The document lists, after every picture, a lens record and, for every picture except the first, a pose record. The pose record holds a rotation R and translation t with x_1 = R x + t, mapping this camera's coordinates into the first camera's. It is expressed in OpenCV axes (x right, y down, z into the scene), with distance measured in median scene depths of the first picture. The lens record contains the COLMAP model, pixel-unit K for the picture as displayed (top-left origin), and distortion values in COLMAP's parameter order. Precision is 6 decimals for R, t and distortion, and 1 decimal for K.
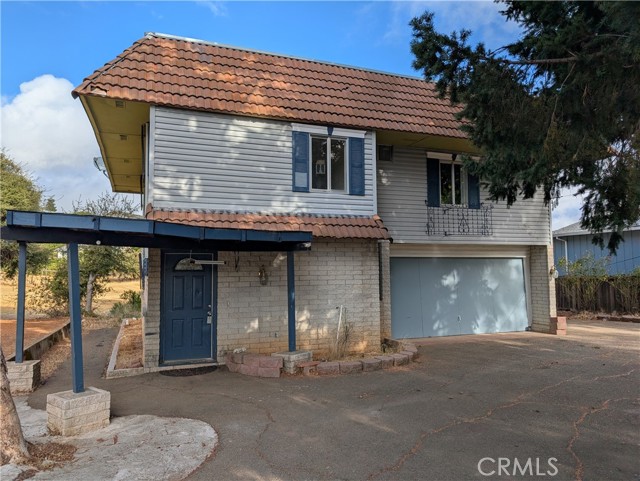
lens RADIAL K [[461.7, 0, 316.7], [0, 461.7, 235.2], [0, 0, 1]] dist [0.018140, -0.016309]
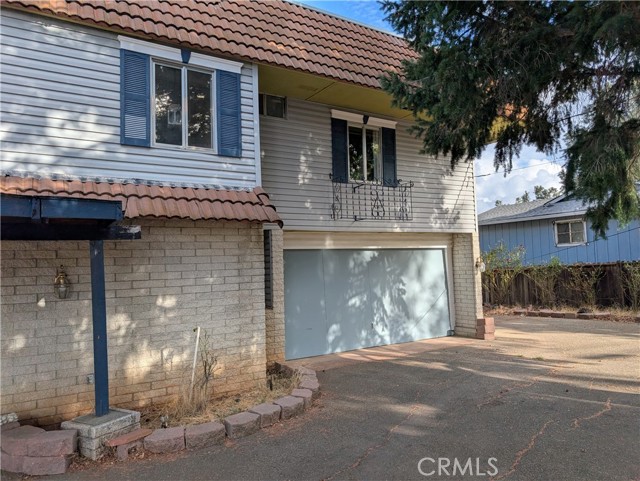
lens RADIAL K [[461.7, 0, 320.7], [0, 461.7, 235.5], [0, 0, 1]] dist [0.018140, -0.016309]
pose [[0.979204, -0.009711, 0.202647, 0.083079], [0.007854, 0.999919, 0.009967, 0.022450], [-0.202727, -0.008168, 0.979201, 0.330145]]
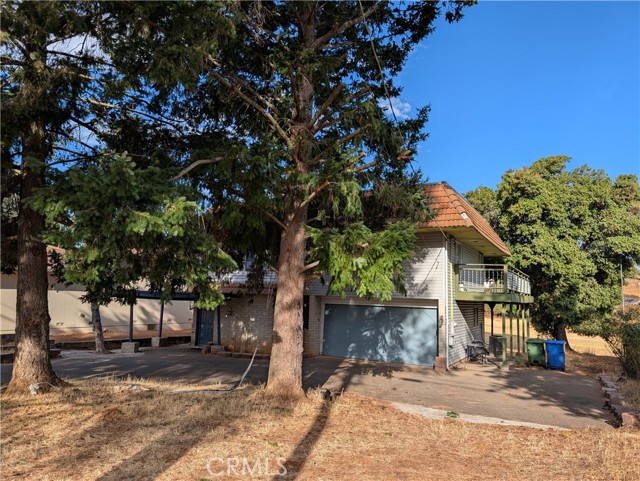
lens RADIAL K [[461.7, 0, 319.7], [0, 461.7, 239.7], [0, 0, 1]] dist [0.018140, -0.016309]
pose [[0.663029, -0.077420, -0.744579, 1.746098], [0.015355, 0.995835, -0.089873, -0.042228], [0.748436, 0.048155, 0.661456, -0.141250]]
